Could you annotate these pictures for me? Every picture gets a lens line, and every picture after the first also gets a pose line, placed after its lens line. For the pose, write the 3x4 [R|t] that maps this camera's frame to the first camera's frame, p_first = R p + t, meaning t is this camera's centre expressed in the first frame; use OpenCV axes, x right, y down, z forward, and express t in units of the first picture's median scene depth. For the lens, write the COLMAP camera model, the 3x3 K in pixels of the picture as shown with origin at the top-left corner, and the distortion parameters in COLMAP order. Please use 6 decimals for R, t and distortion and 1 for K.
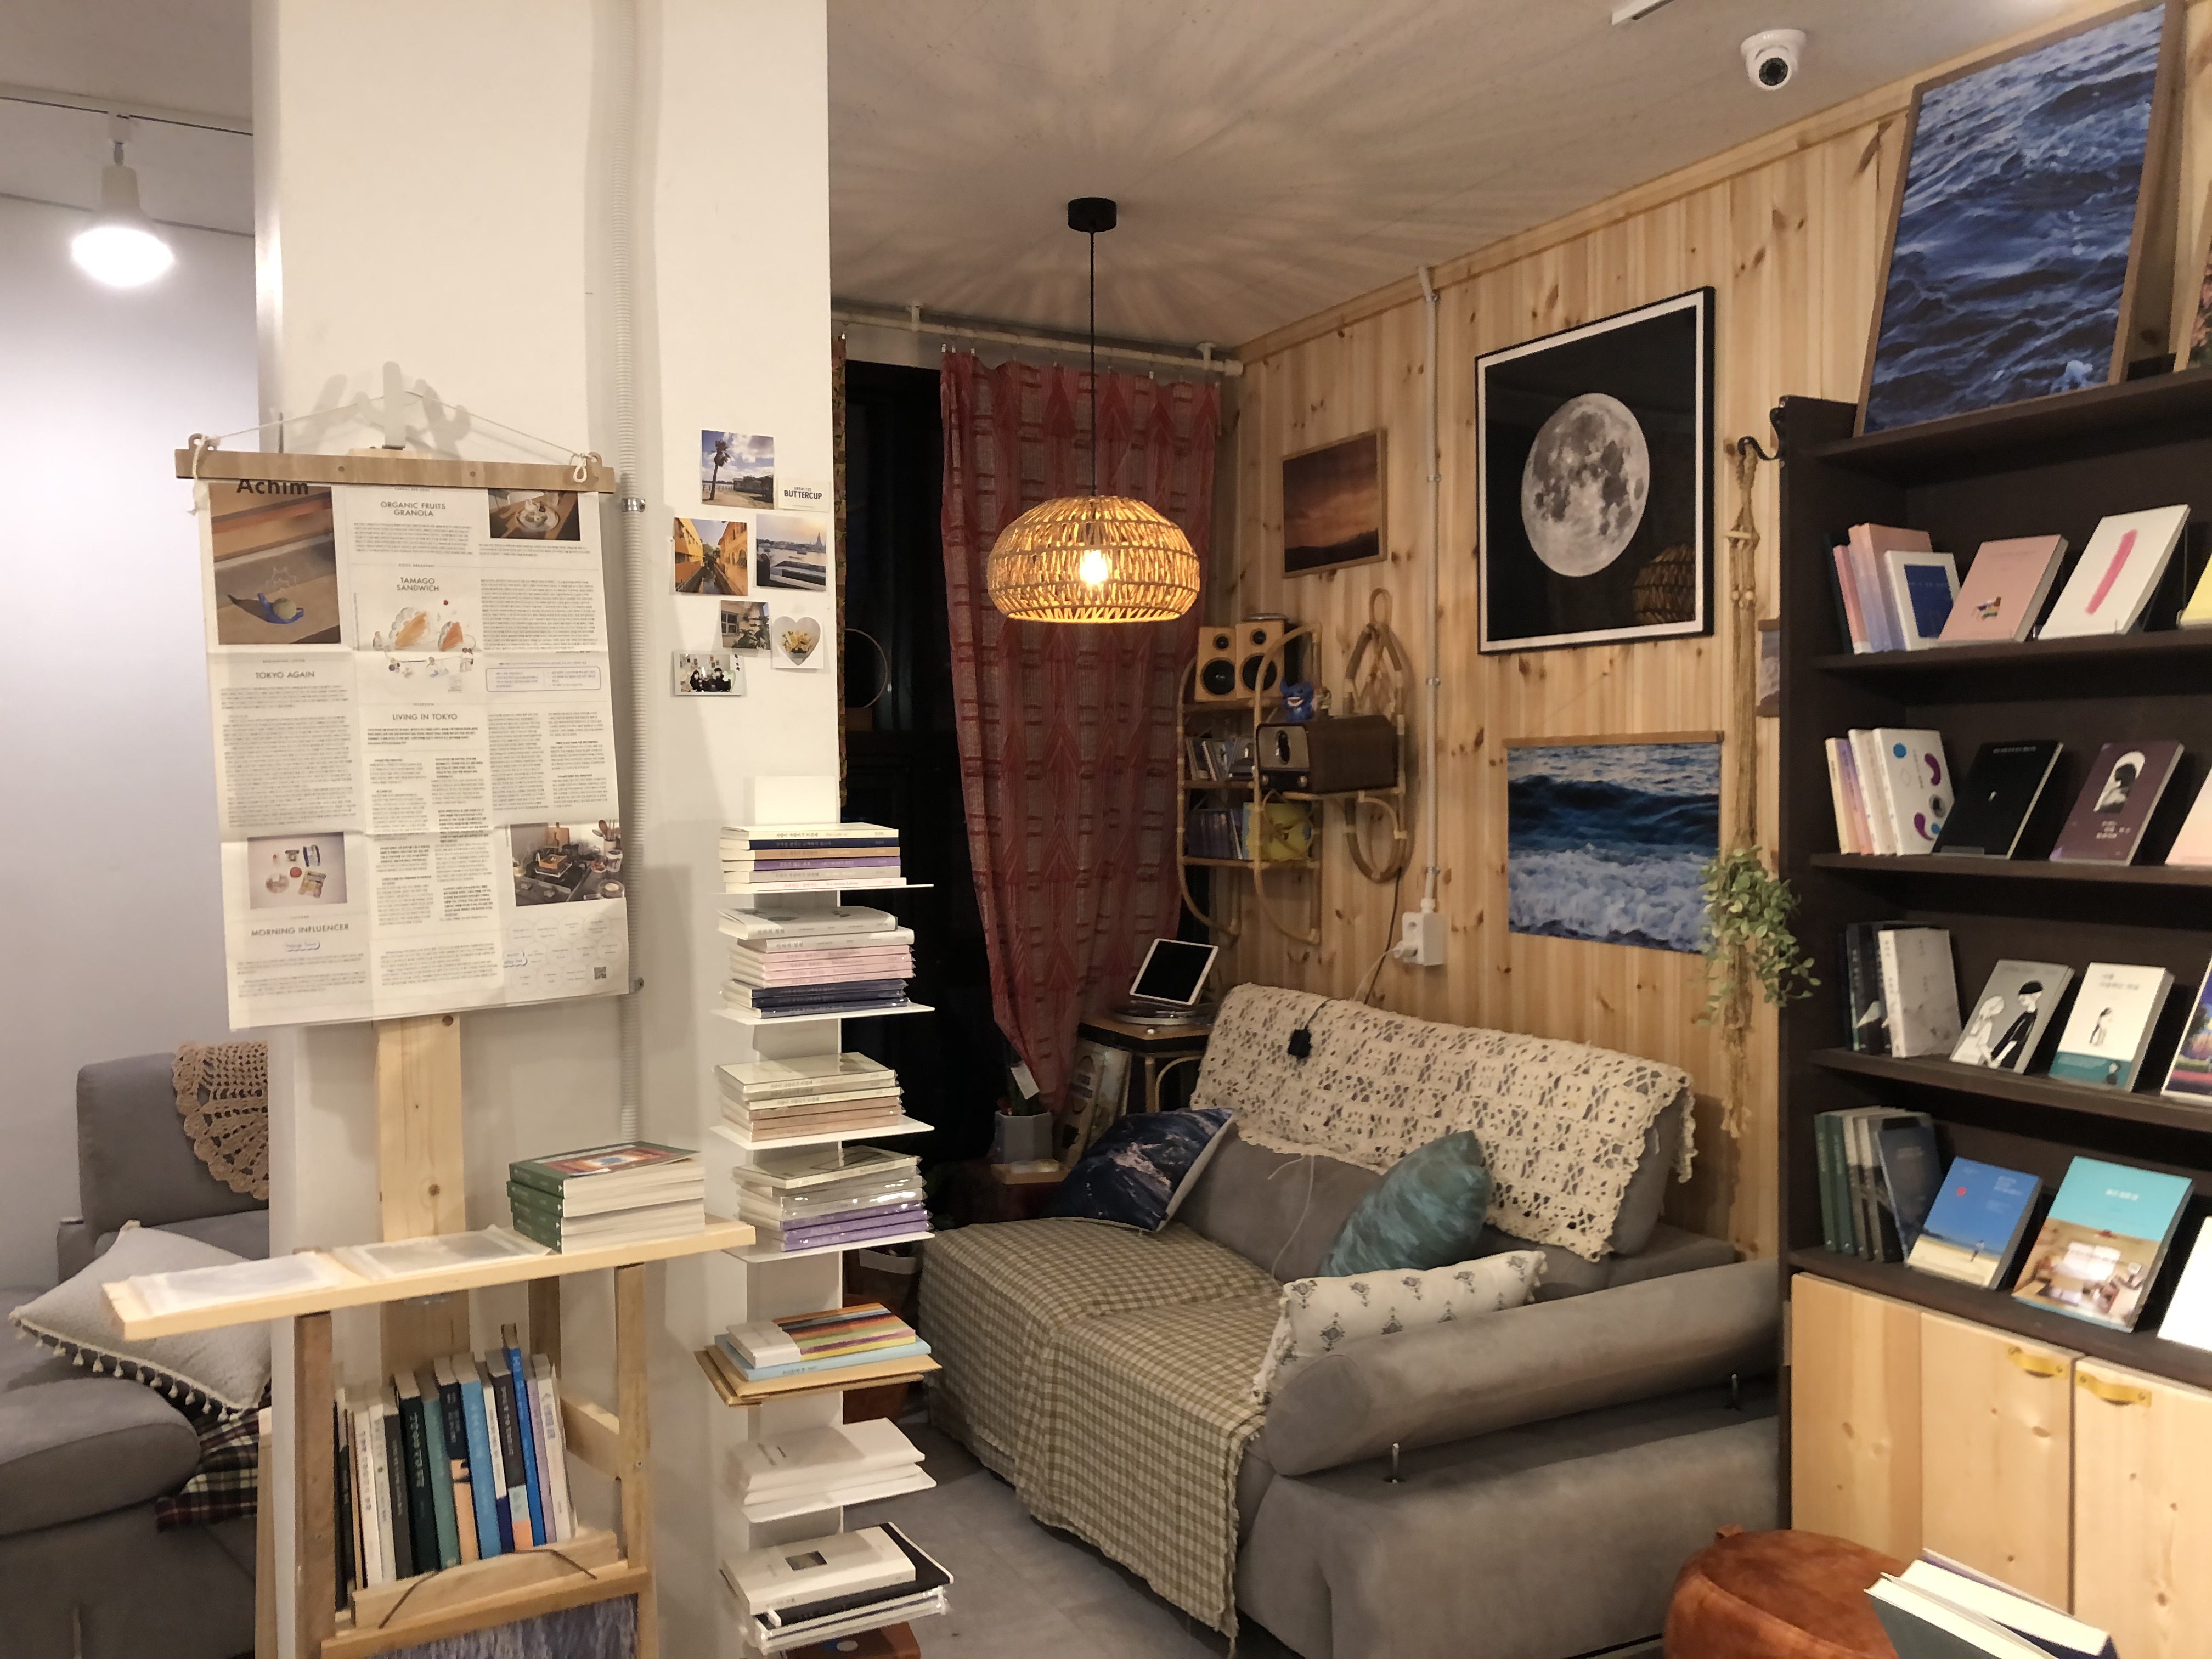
lens RADIAL K [[1808.9, 0, 1106.0], [0, 1808.9, 799.6], [0, 0, 1]] dist [0.010343, -0.002317]
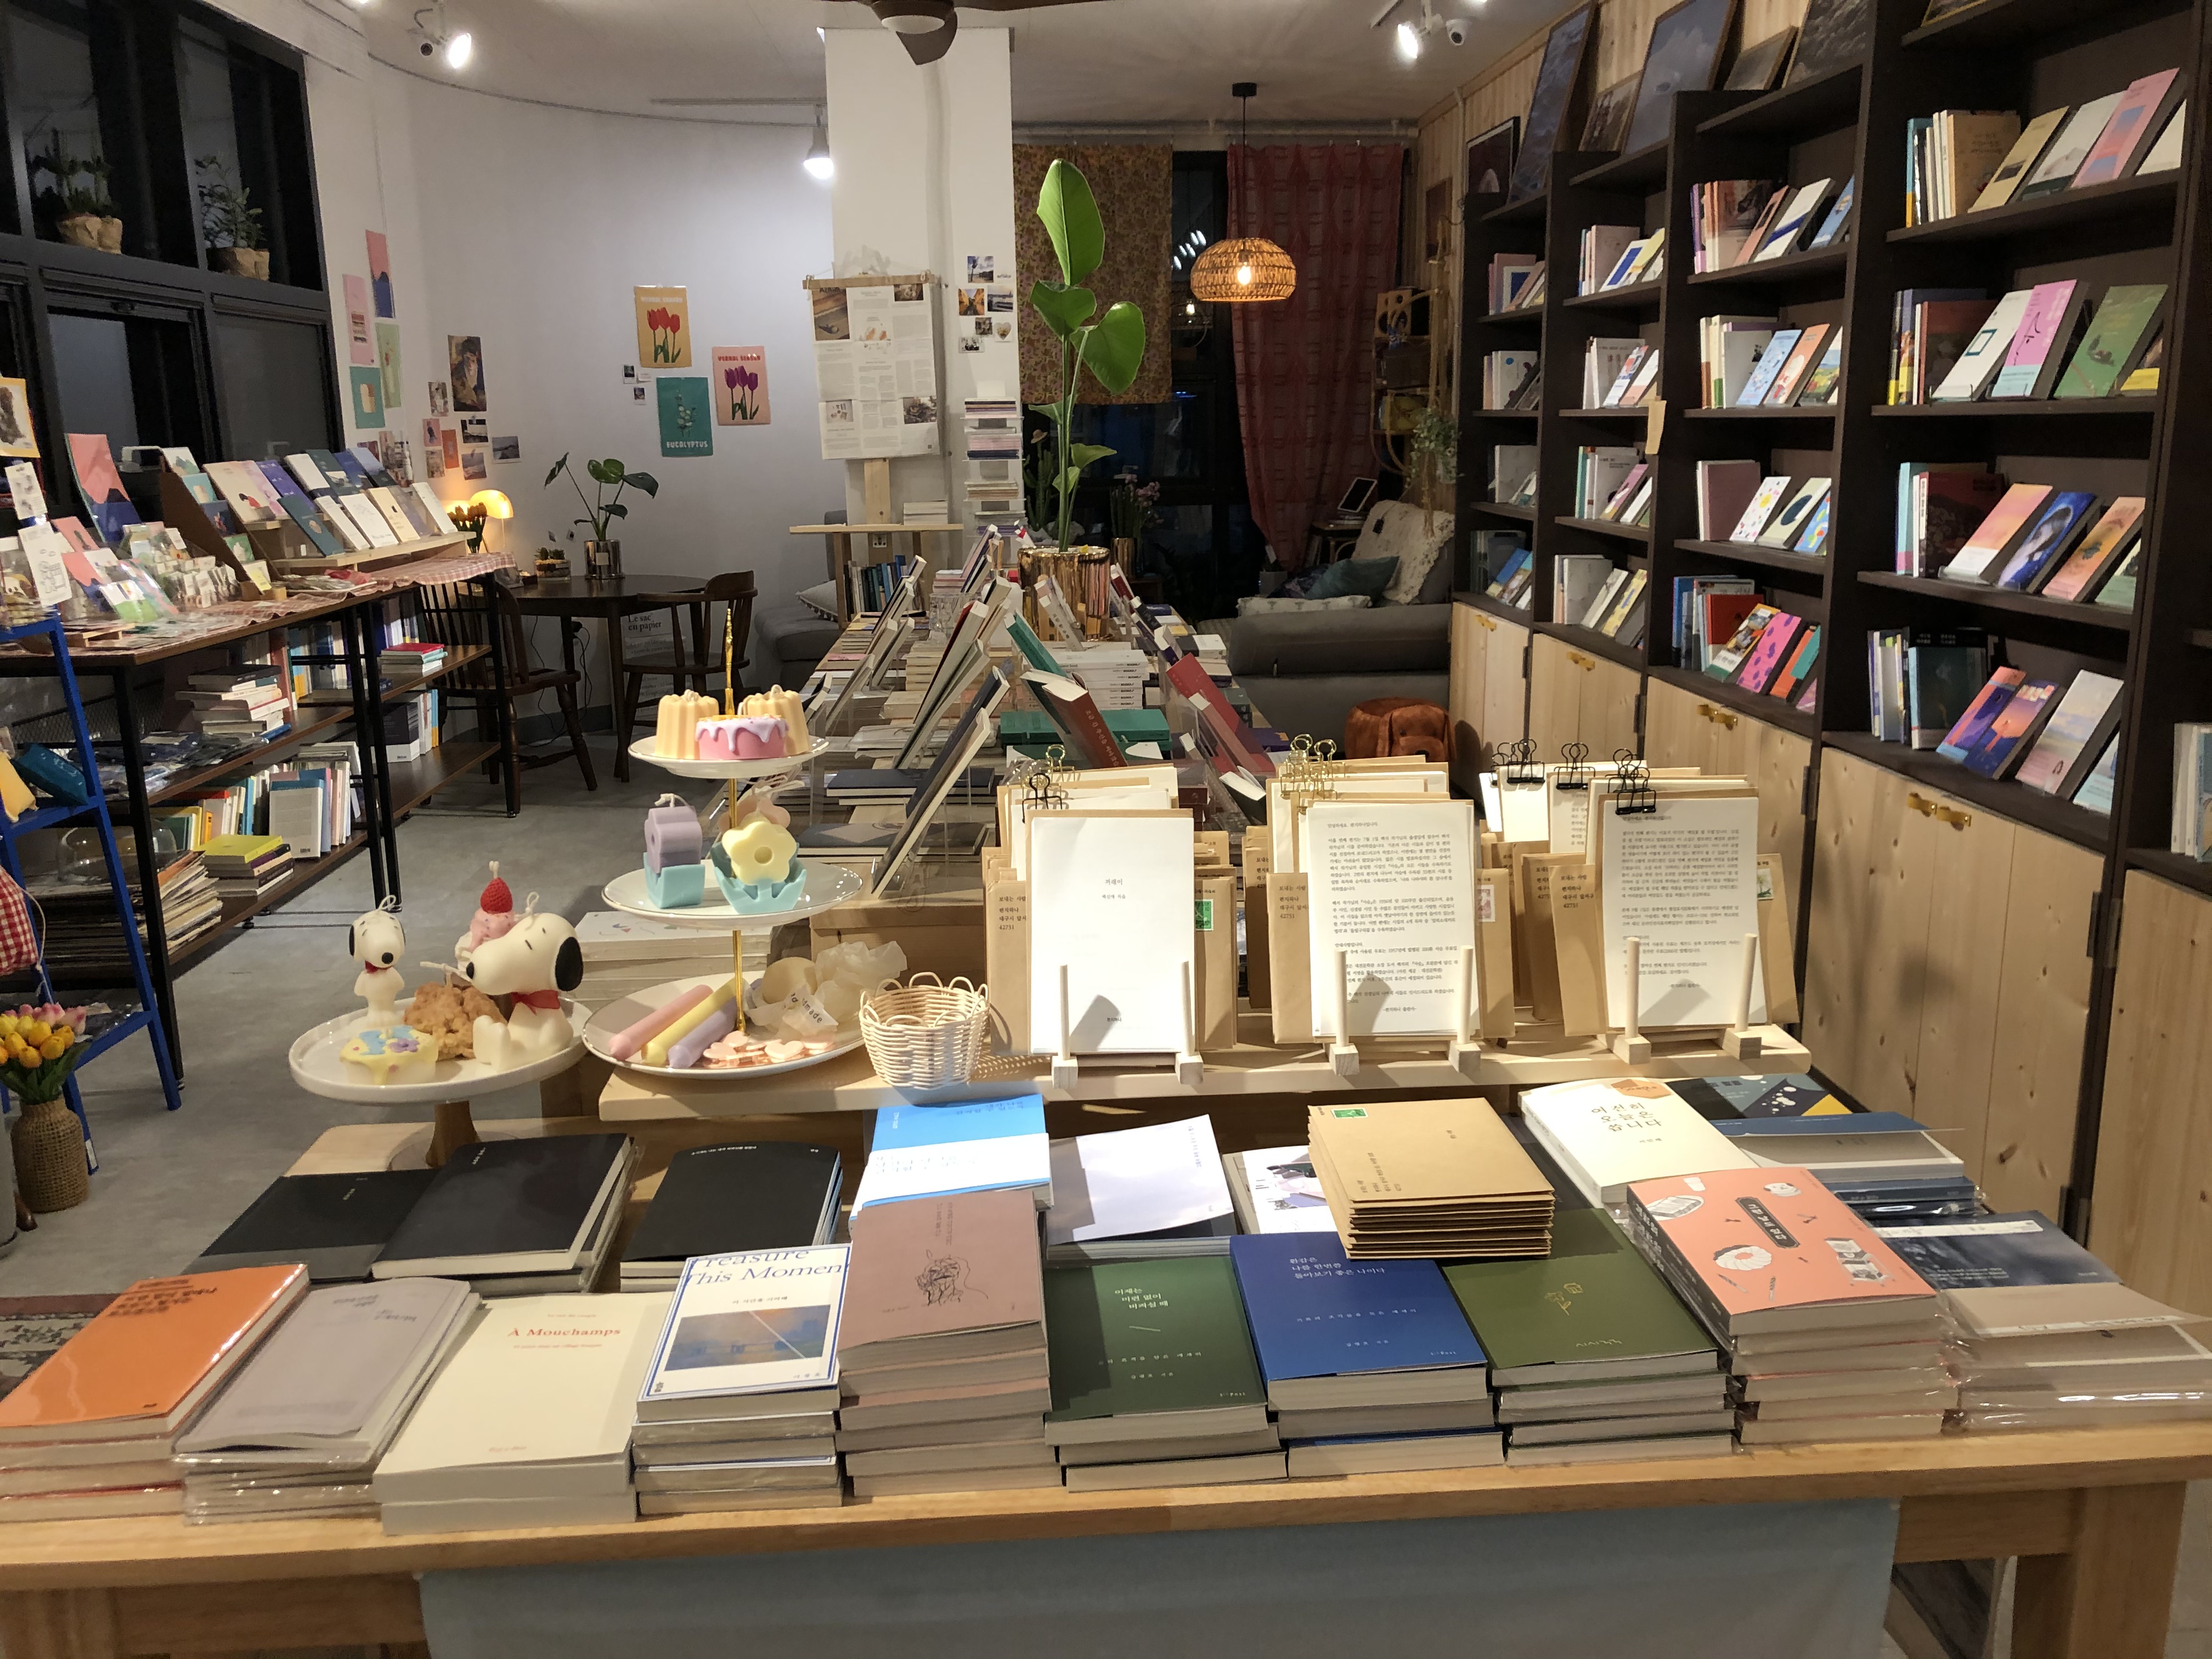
lens RADIAL K [[1785.9, 0, 1106.0], [0, 1785.9, 829.5], [0, 0, 1]] dist [0.123106, -0.433545]
pose [[0.904856, 0.088735, -0.416367, 1.280897], [0.005138, 0.975688, 0.219102, 0.060431], [0.425687, -0.200395, 0.882402, -1.652883]]
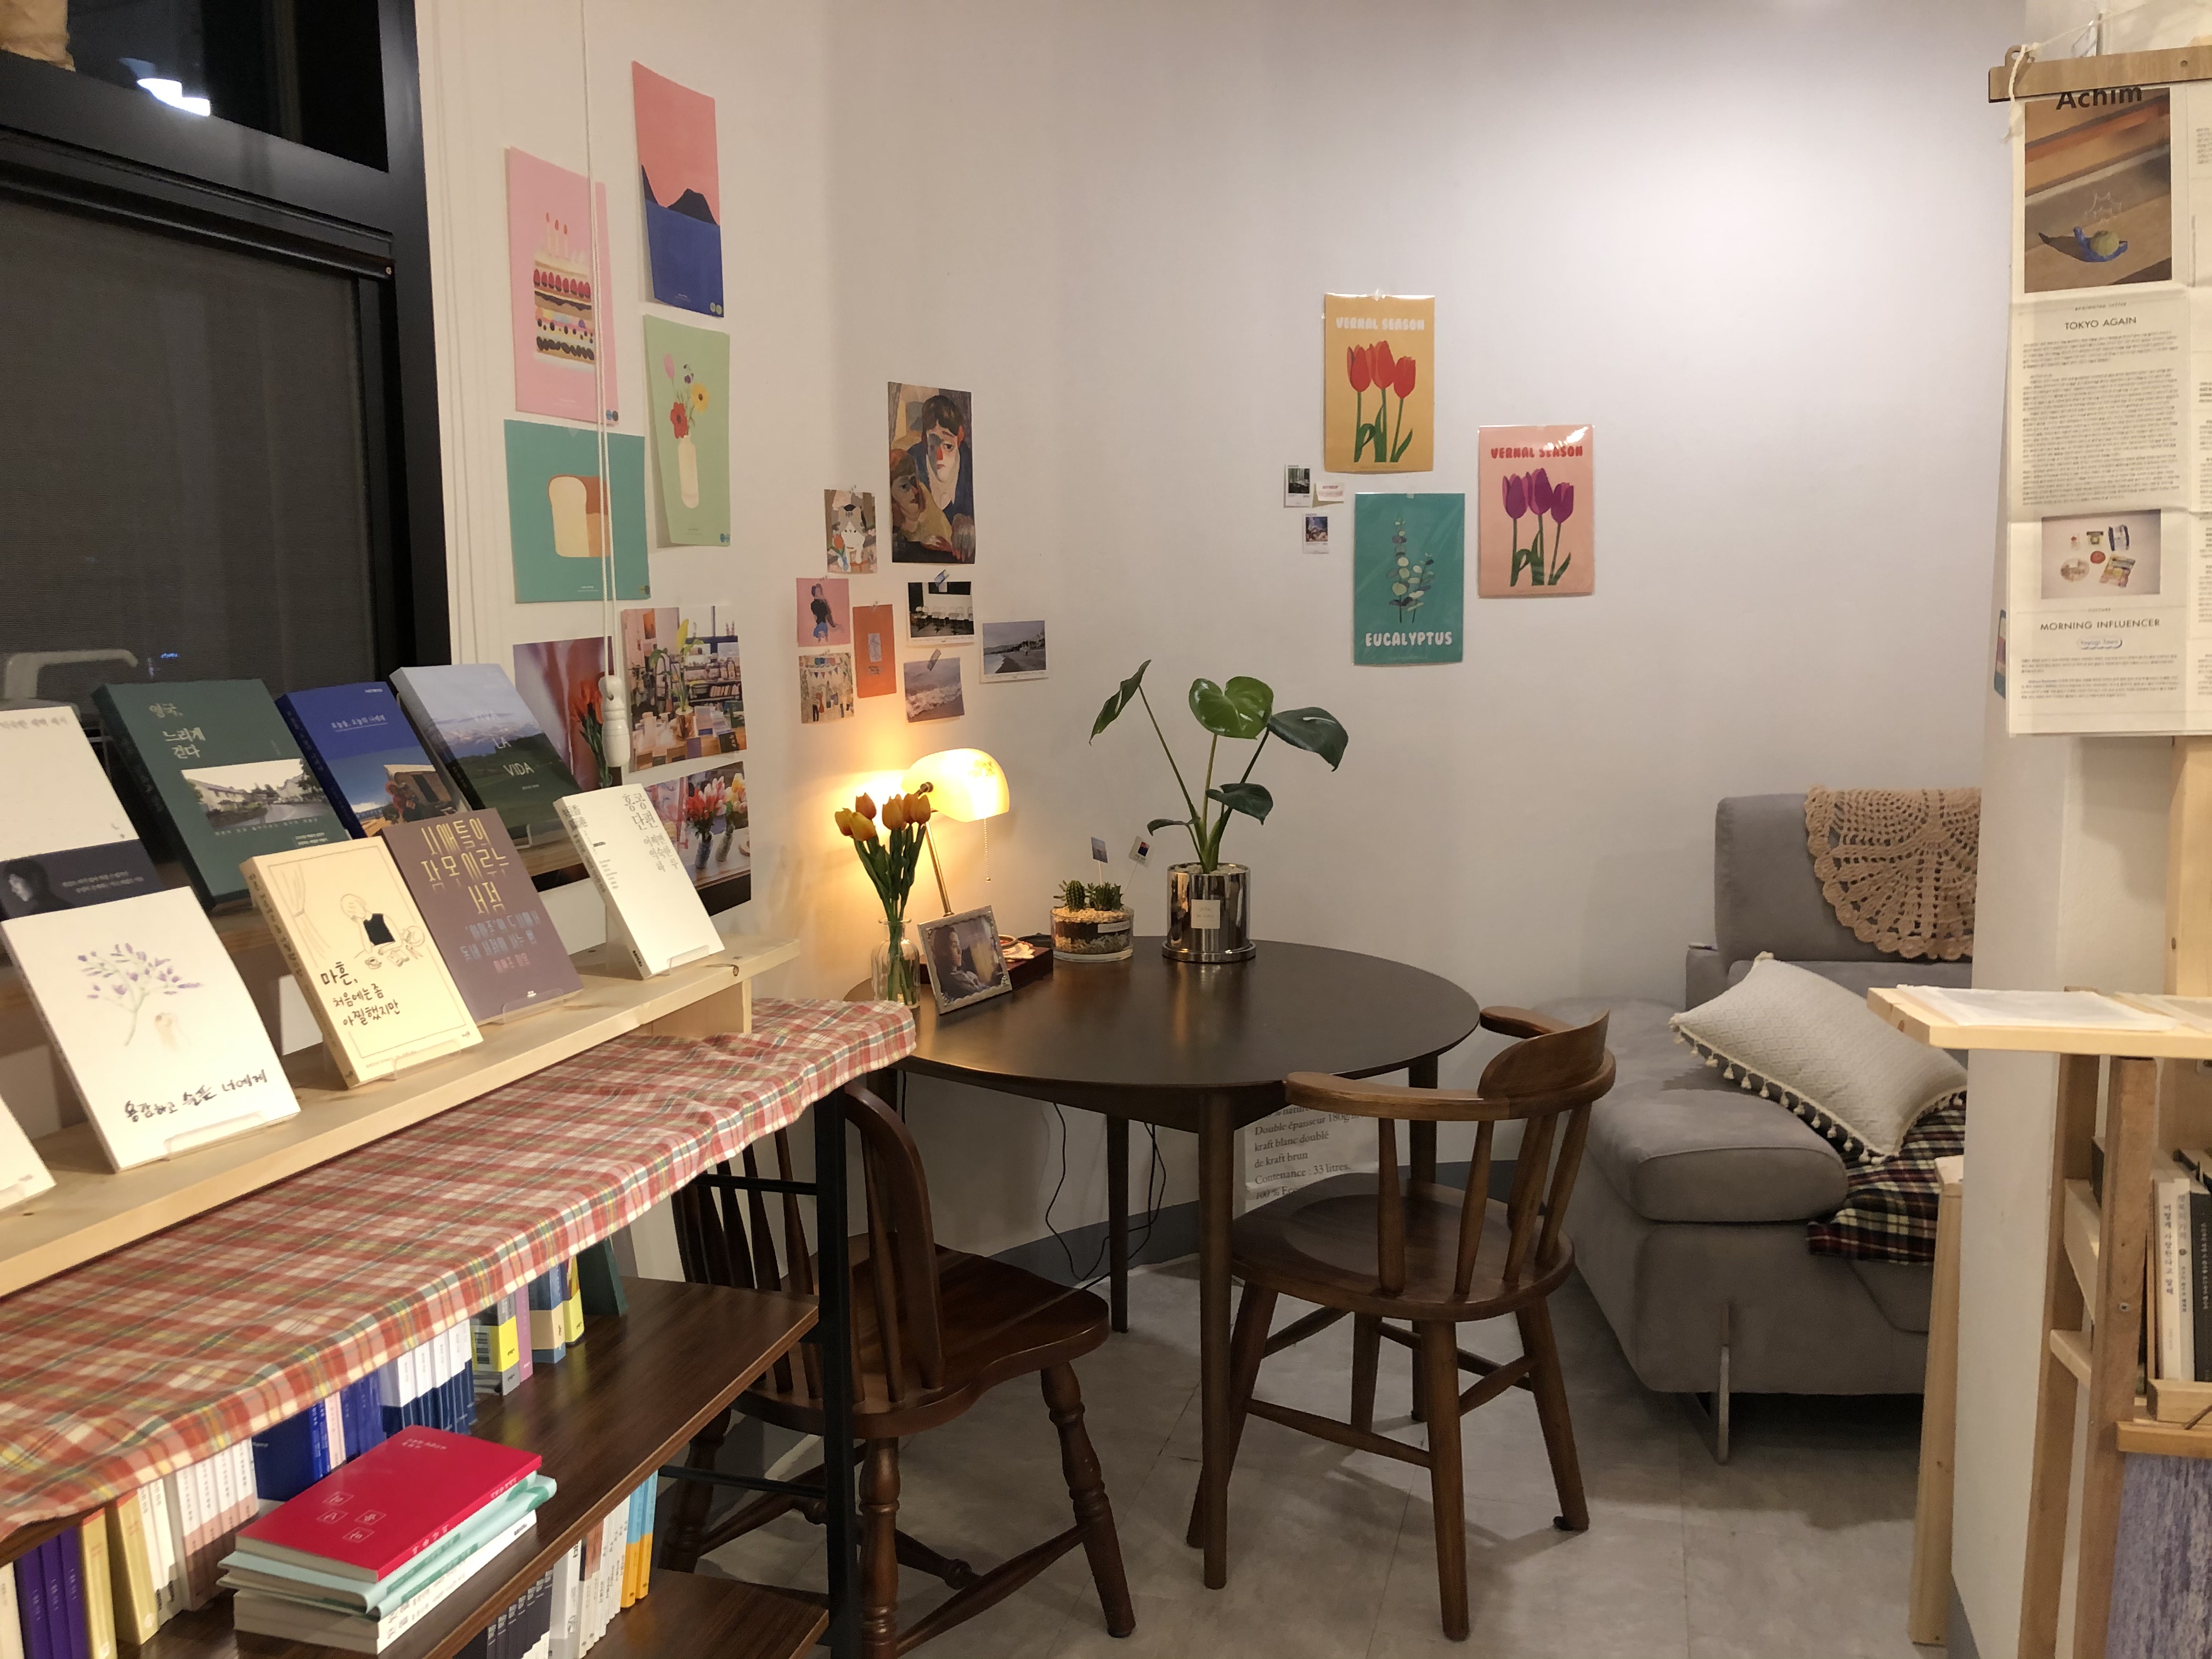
lens RADIAL K [[1808.9, 0, 1106.0], [0, 1808.9, 799.6], [0, 0, 1]] dist [0.010343, -0.002317]
pose [[0.708135, 0.081856, -0.701316, -0.150370], [-0.001915, 0.993476, 0.114022, 0.051534], [0.706074, -0.079400, 0.703672, 0.046797]]
